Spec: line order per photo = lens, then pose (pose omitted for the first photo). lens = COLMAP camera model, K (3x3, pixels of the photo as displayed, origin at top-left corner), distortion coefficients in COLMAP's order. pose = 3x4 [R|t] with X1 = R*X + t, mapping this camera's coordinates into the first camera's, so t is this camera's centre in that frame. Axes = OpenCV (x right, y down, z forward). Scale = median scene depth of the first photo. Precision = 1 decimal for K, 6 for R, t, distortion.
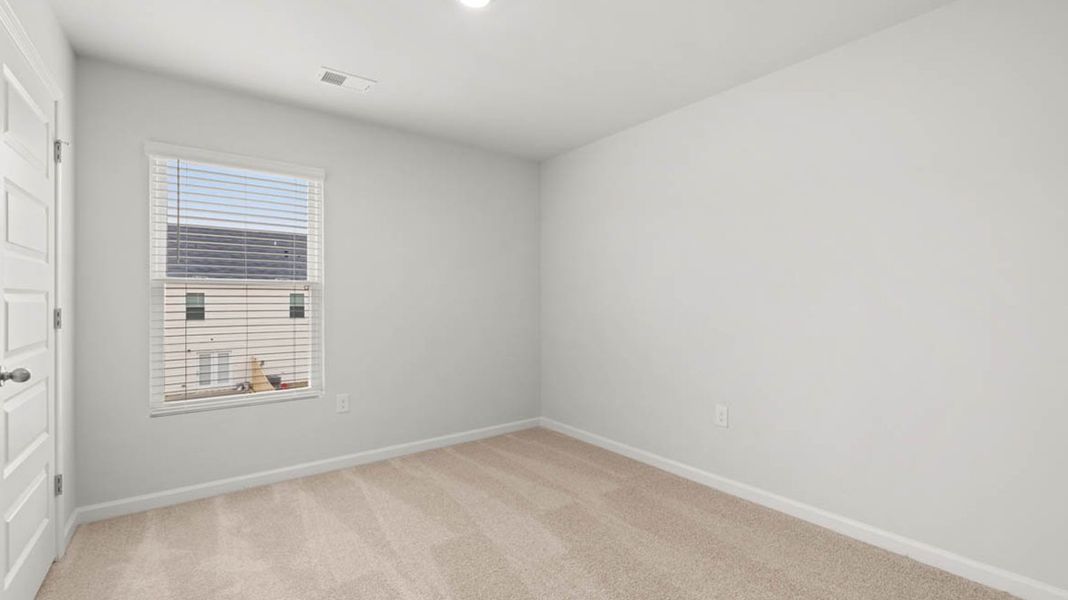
lens RADIAL K [[461.2, 0, 542.4], [0, 461.2, 300.8], [0, 0, 1]] dist [0.003760, 0.000125]
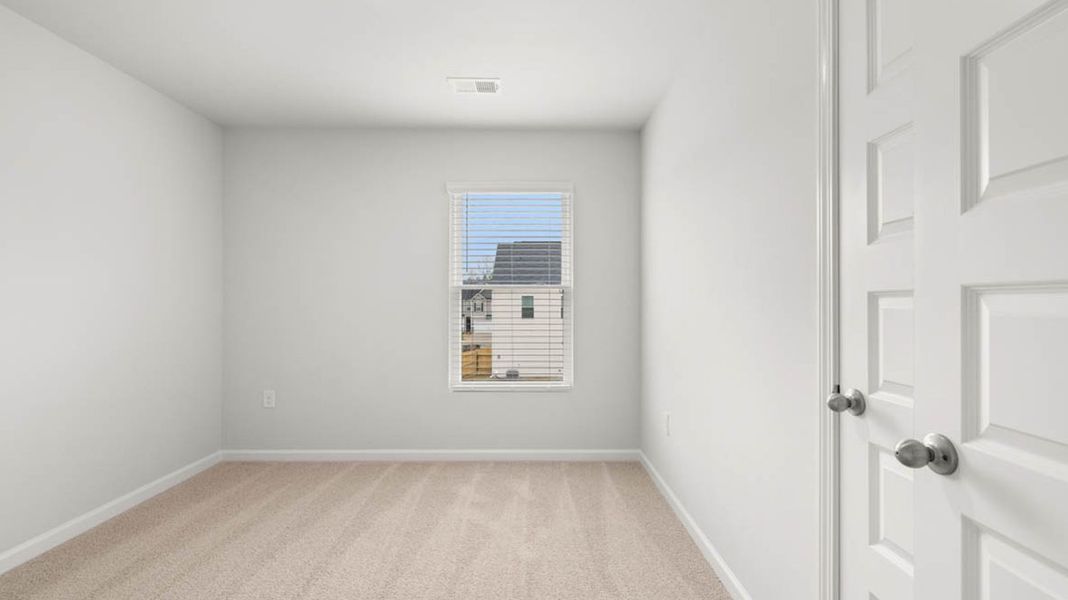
lens RADIAL K [[461.2, 0, 537.8], [0, 461.2, 301.7], [0, 0, 1]] dist [0.003760, 0.000125]
pose [[0.802341, -0.002245, -0.596861, 0.109333], [0.001049, 0.999997, -0.002351, -0.000644], [0.596864, 0.001260, 0.802341, 0.082945]]
